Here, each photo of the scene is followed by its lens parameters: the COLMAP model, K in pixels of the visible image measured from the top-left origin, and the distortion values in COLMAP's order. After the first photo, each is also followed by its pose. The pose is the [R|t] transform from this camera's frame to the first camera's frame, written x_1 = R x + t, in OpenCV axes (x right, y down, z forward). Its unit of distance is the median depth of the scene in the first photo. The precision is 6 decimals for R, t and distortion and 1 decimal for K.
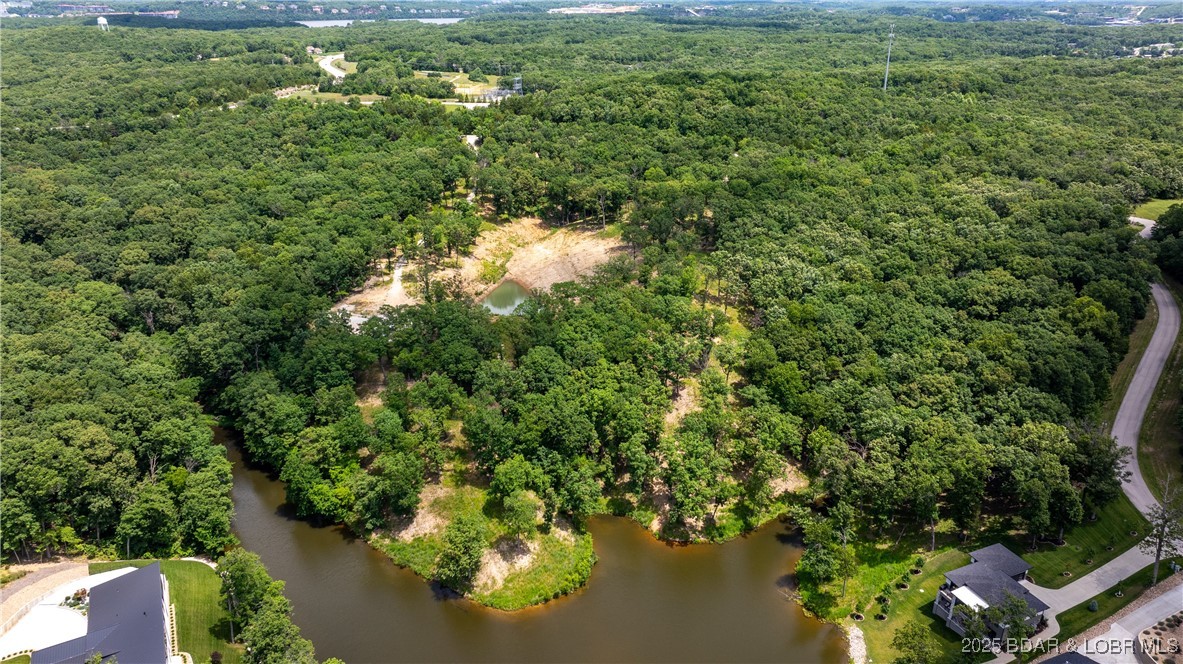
lens RADIAL K [[830.6, 0, 586.6], [0, 830.6, 330.9], [0, 0, 1]] dist [-0.000262, 0.001449]
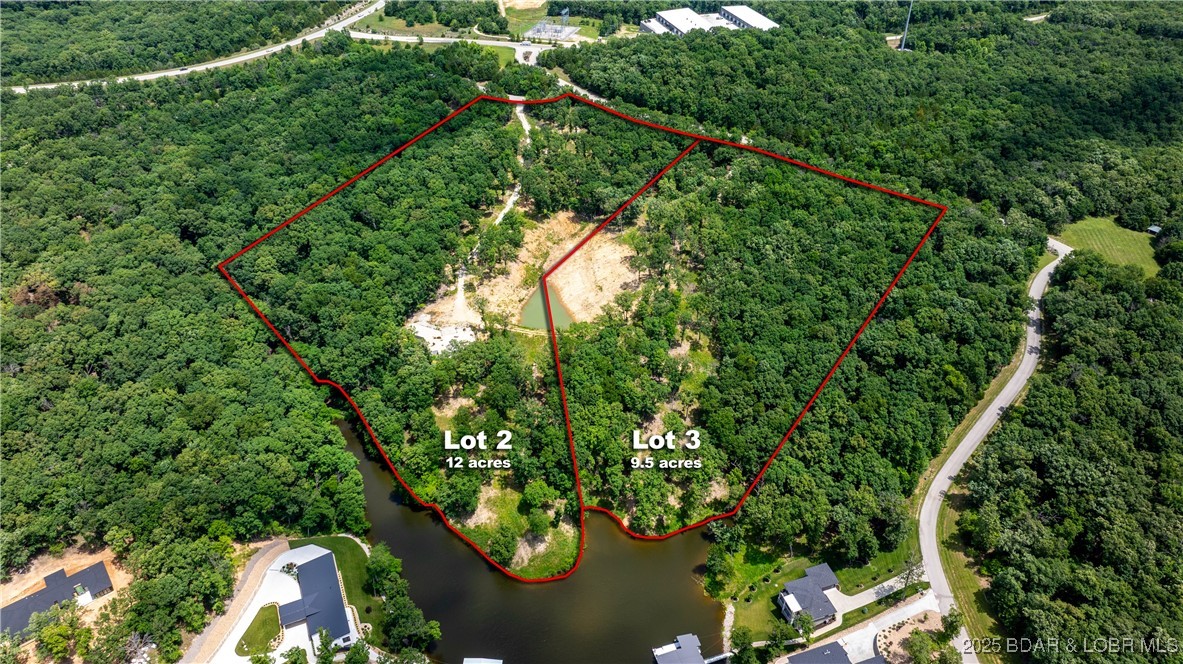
lens RADIAL K [[830.6, 0, 586.6], [0, 830.6, 330.9], [0, 0, 1]] dist [-0.000262, 0.001449]
pose [[0.997049, 0.040112, -0.065459, 0.096761], [-0.022291, 0.967174, 0.253137, -0.513414], [0.073464, -0.250930, 0.965213, -0.440003]]
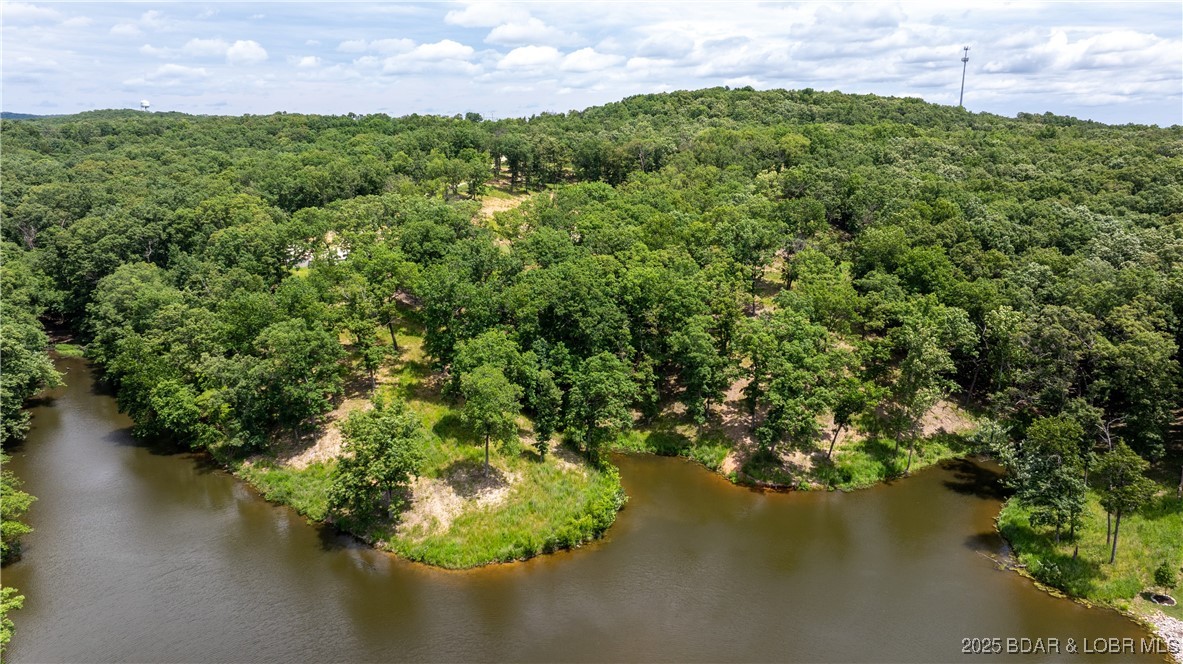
lens RADIAL K [[821.4, 0, 591.5], [0, 821.4, 332.0], [0, 0, 1]] dist [-0.008141, -0.002112]
pose [[0.999061, 0.019097, -0.038878, 0.007299], [-0.025093, 0.986777, -0.160127, 0.234364], [0.035306, 0.160952, 0.986331, 0.413083]]
